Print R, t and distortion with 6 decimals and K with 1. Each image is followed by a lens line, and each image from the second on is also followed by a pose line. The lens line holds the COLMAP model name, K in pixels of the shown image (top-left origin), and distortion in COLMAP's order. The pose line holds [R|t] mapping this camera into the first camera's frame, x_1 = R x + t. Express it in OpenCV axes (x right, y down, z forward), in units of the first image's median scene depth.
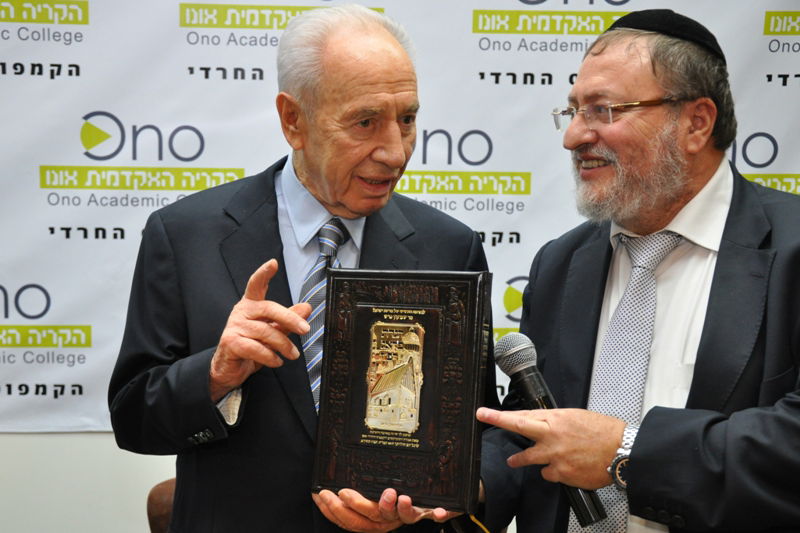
lens RADIAL K [[973.7, 0, 392.8], [0, 973.7, 264.3], [0, 0, 1]] dist [0.067877, 0.000000]
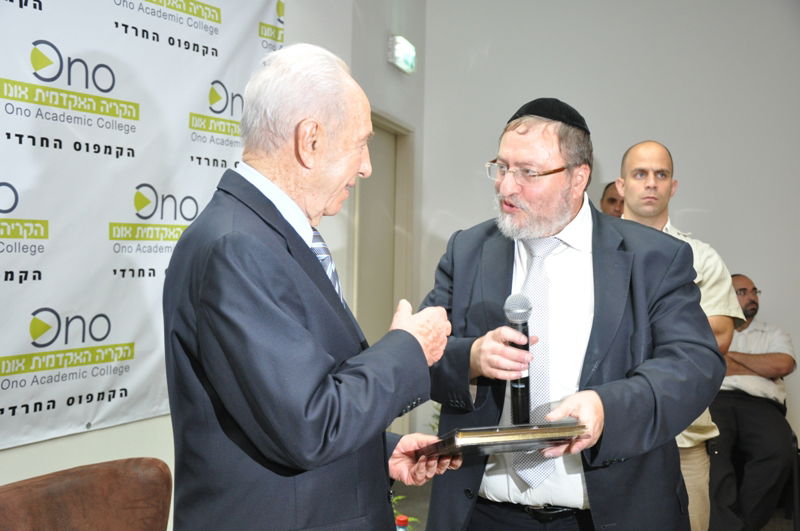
lens RADIAL K [[984.2, 0, 400.4], [0, 984.2, 267.9], [0, 0, 1]] dist [0.153757, 0.000000]
pose [[0.538289, -0.027284, 0.842319, -1.179730], [0.056619, 0.998388, -0.003844, -0.011959], [-0.840856, 0.049761, 0.538966, -0.040223]]
